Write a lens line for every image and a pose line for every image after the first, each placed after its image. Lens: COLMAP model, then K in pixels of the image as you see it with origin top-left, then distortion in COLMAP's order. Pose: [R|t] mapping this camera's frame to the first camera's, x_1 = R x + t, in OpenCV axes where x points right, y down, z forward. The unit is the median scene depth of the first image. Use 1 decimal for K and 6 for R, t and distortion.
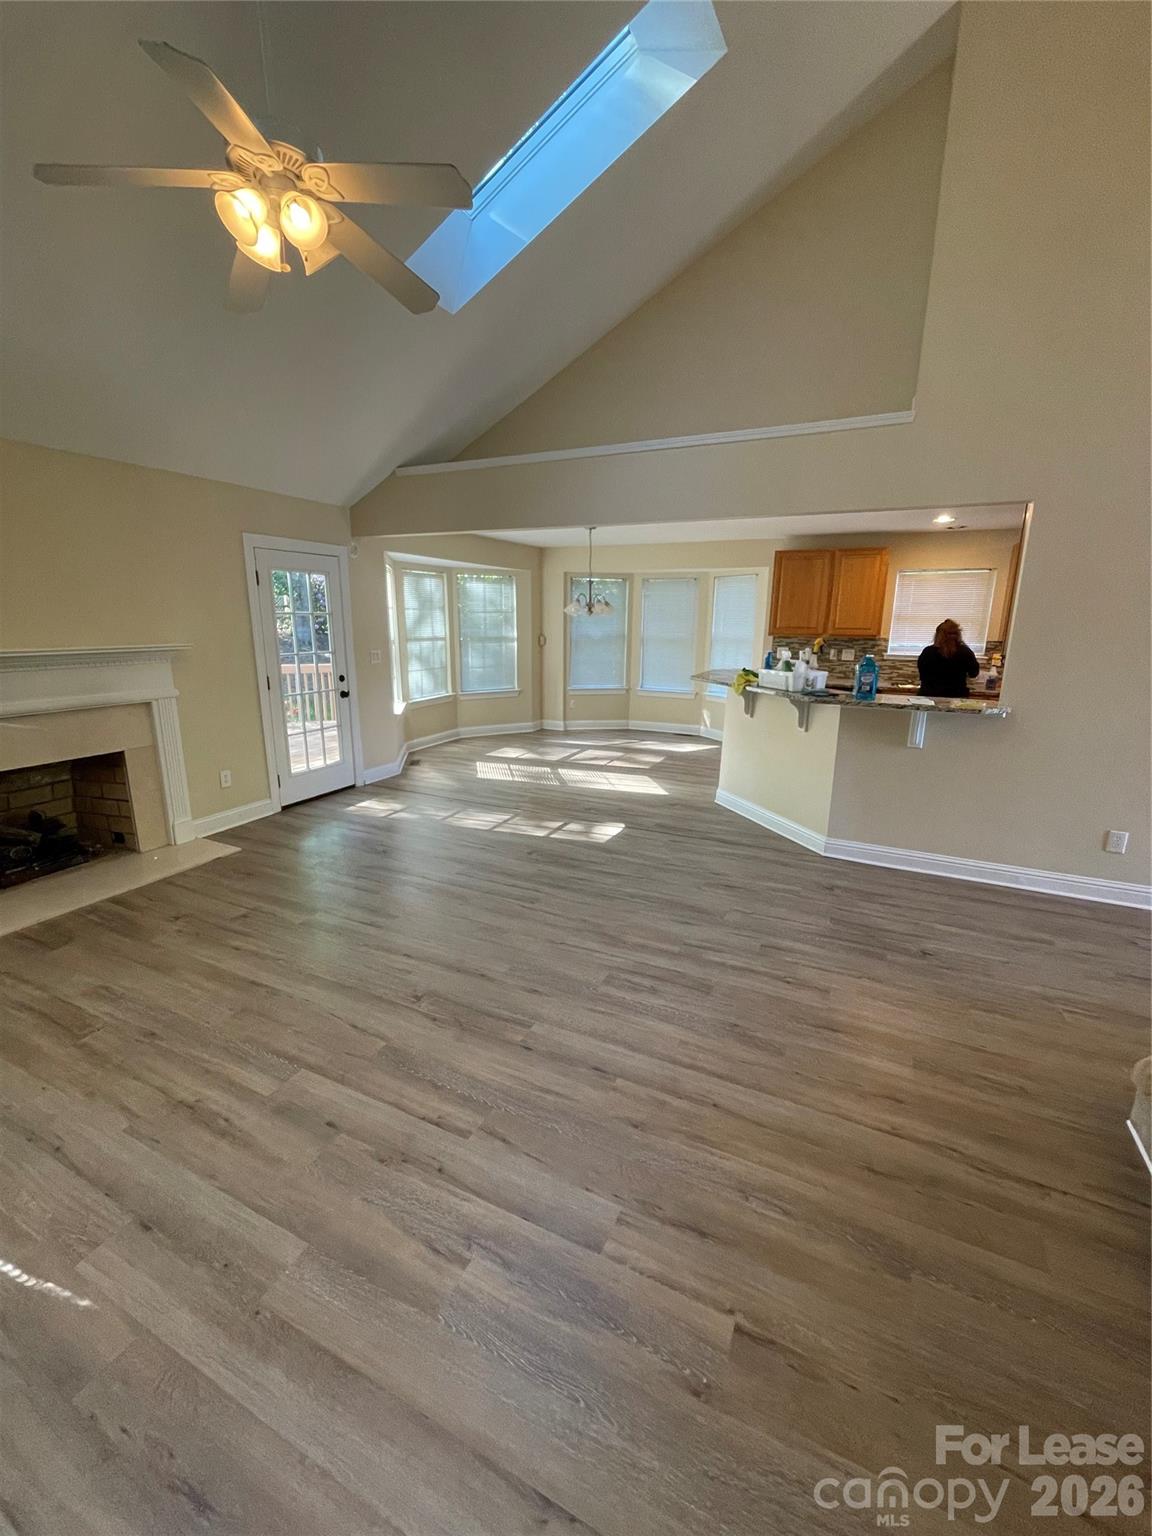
lens RADIAL K [[623.7, 0, 571.7], [0, 623.7, 770.7], [0, 0, 1]] dist [-0.001486, -0.001161]
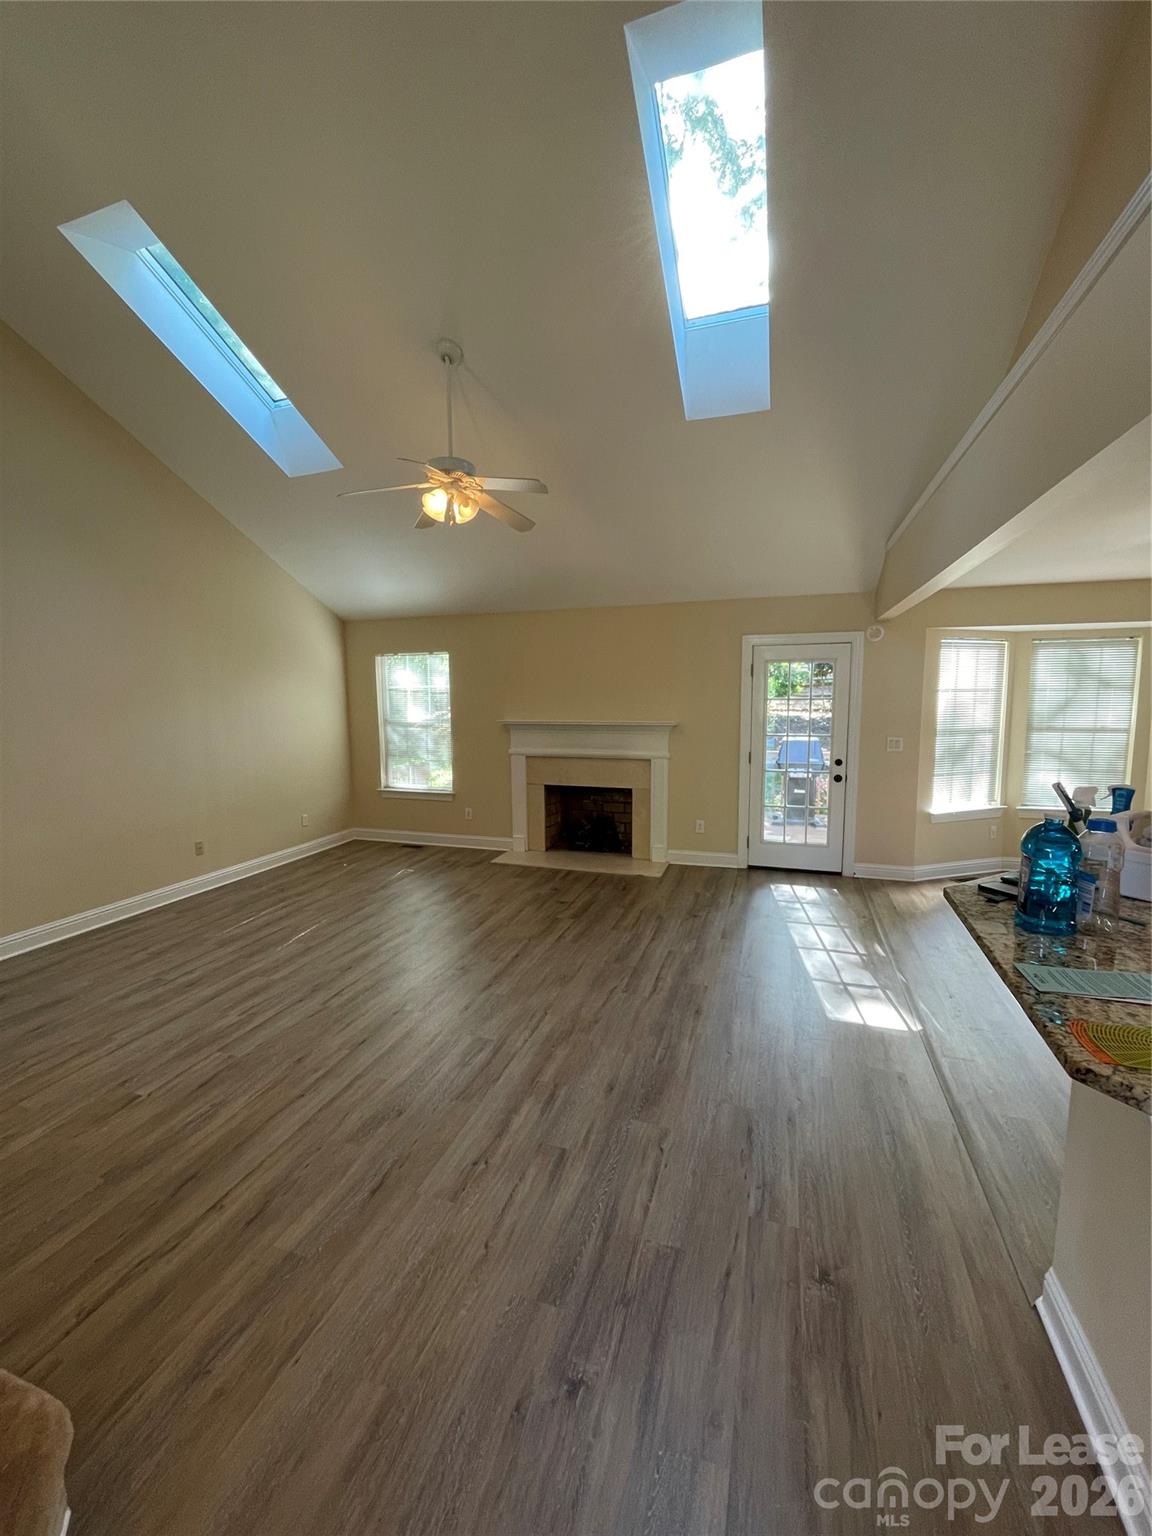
lens RADIAL K [[623.7, 0, 578.3], [0, 623.7, 762.4], [0, 0, 1]] dist [-0.001486, -0.001161]
pose [[0.134078, 0.100272, -0.985885, 0.897463], [-0.229798, 0.970895, 0.067495, -0.195596], [0.963958, 0.217505, 0.153218, 0.735477]]
